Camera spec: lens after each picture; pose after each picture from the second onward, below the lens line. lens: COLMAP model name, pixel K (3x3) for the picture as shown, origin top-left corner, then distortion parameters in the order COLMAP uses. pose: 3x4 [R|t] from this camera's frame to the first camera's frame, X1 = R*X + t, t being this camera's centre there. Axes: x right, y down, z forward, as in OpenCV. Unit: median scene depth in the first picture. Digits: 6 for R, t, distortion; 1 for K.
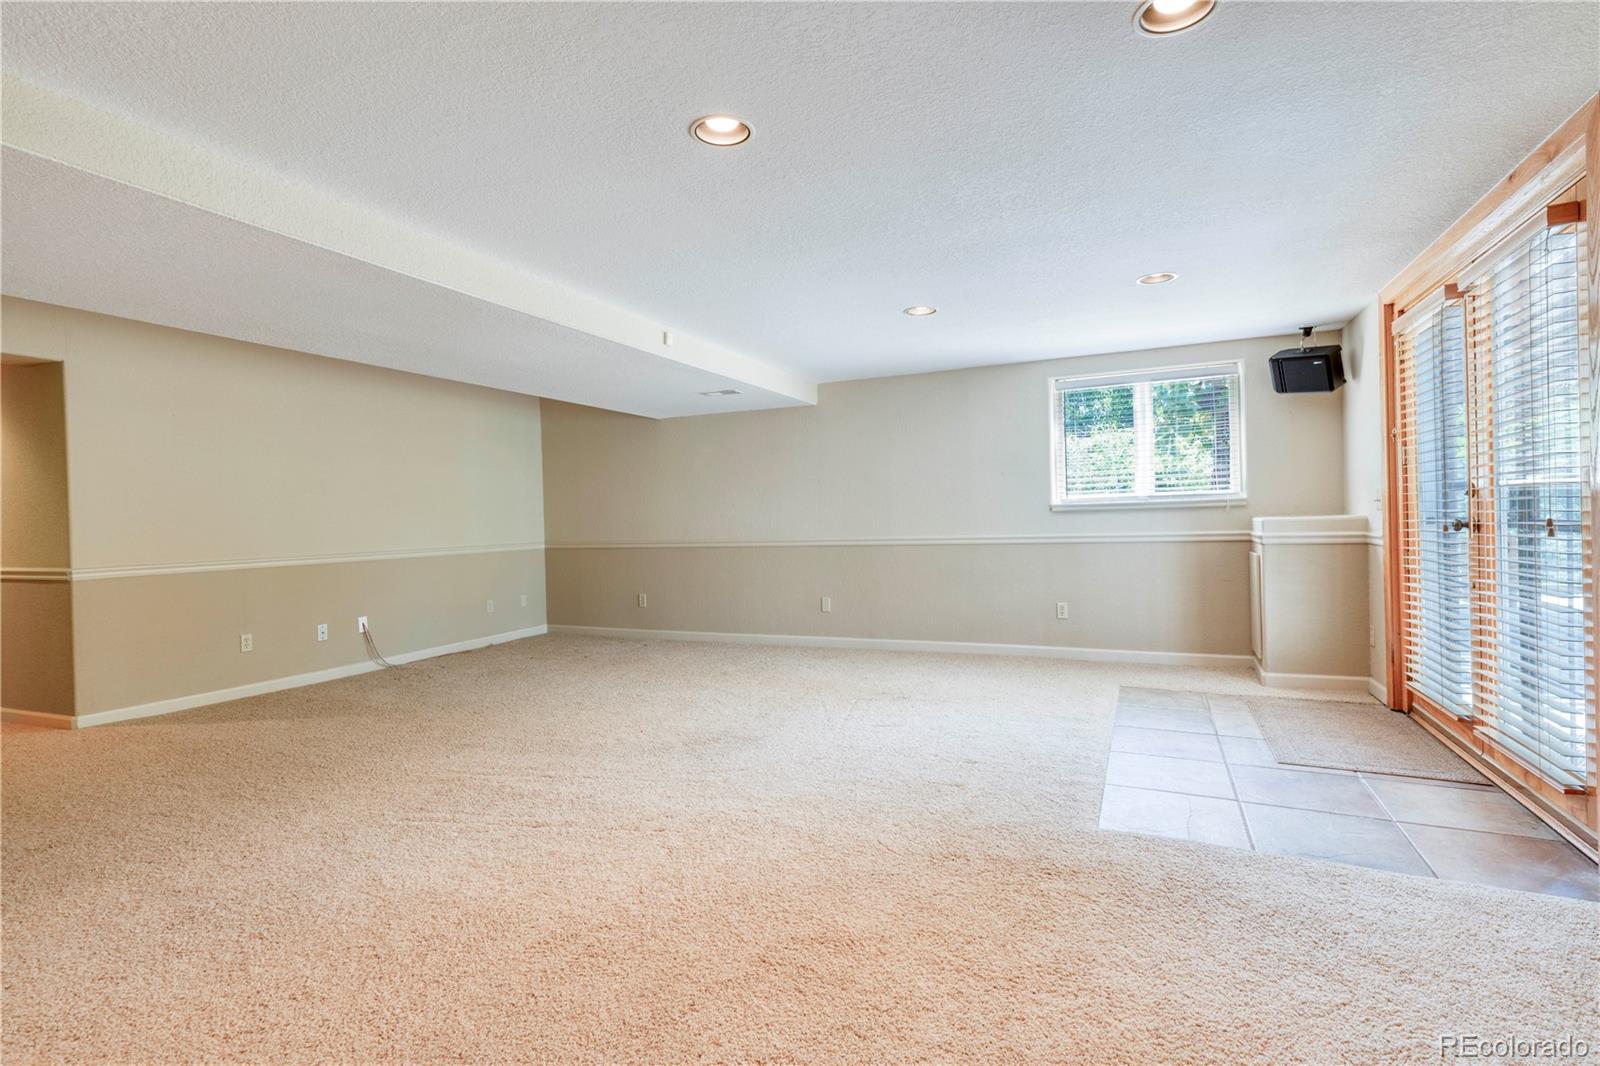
lens RADIAL K [[774.2, 0, 800.5], [0, 774.2, 526.9], [0, 0, 1]] dist [0.001979, 0.000655]
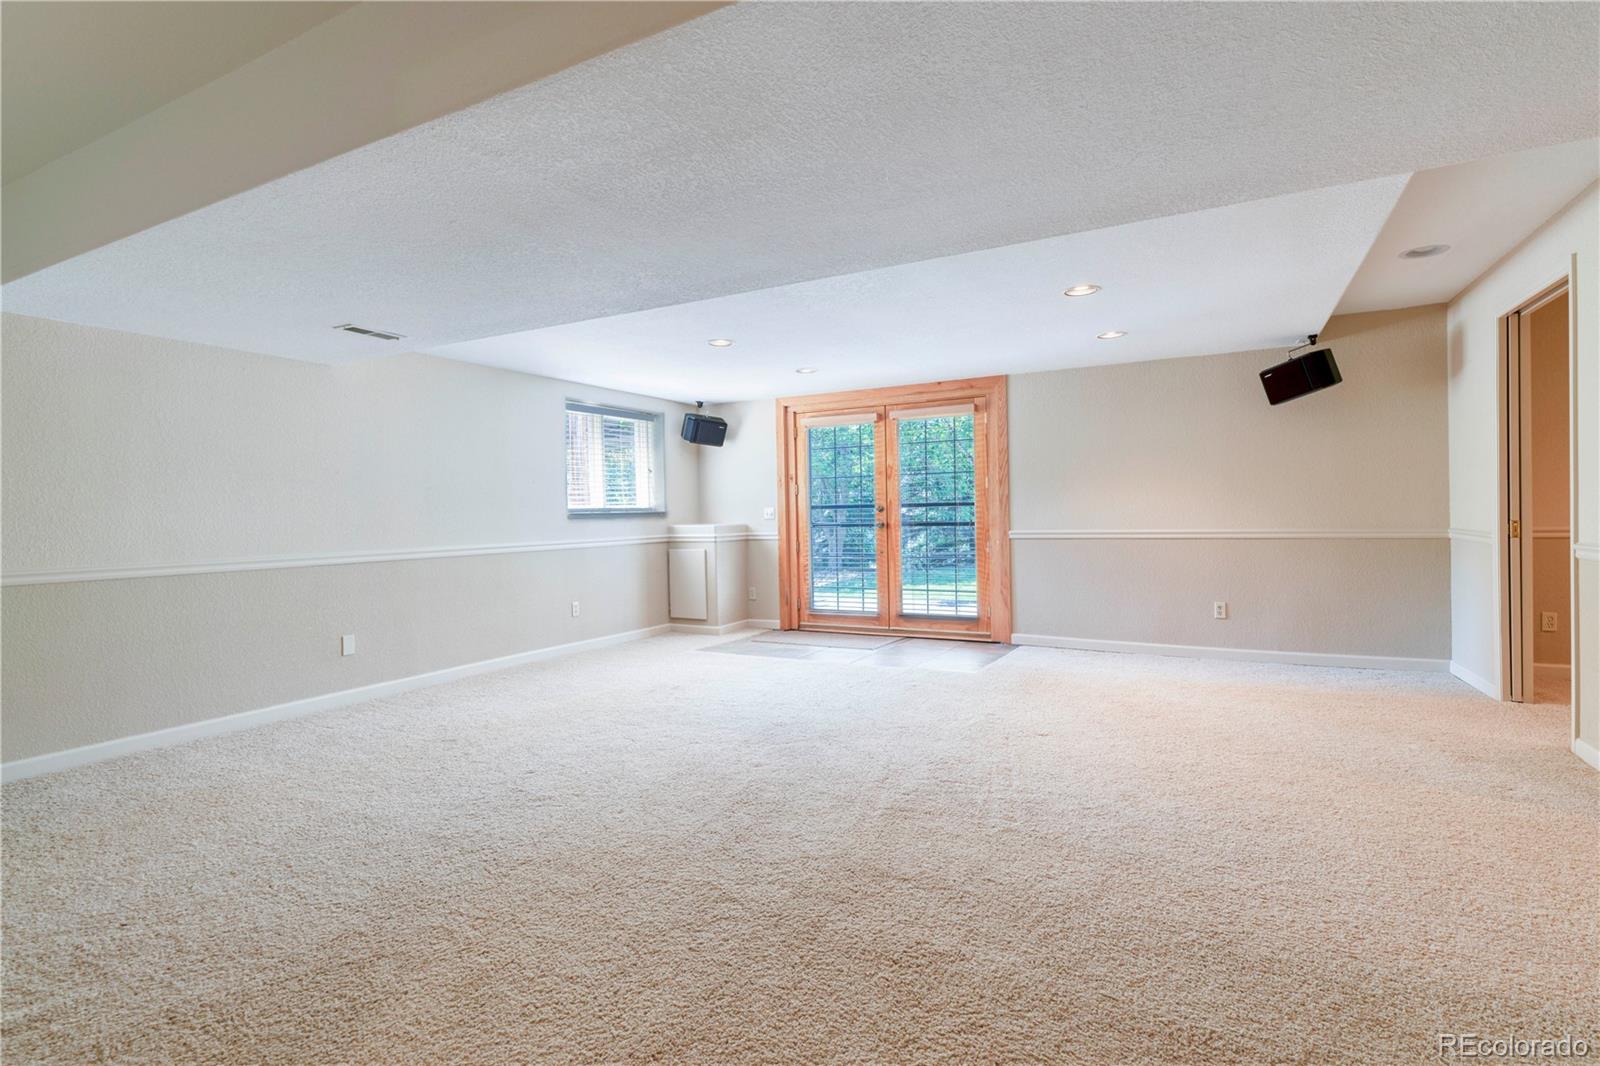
lens RADIAL K [[774.2, 0, 800.5], [0, 774.2, 526.9], [0, 0, 1]] dist [0.001979, 0.000655]
pose [[0.083579, 0.002111, 0.996499, -0.828606], [0.025653, 0.999662, -0.004270, 0.003311], [-0.996171, 0.025920, 0.083496, 0.642925]]
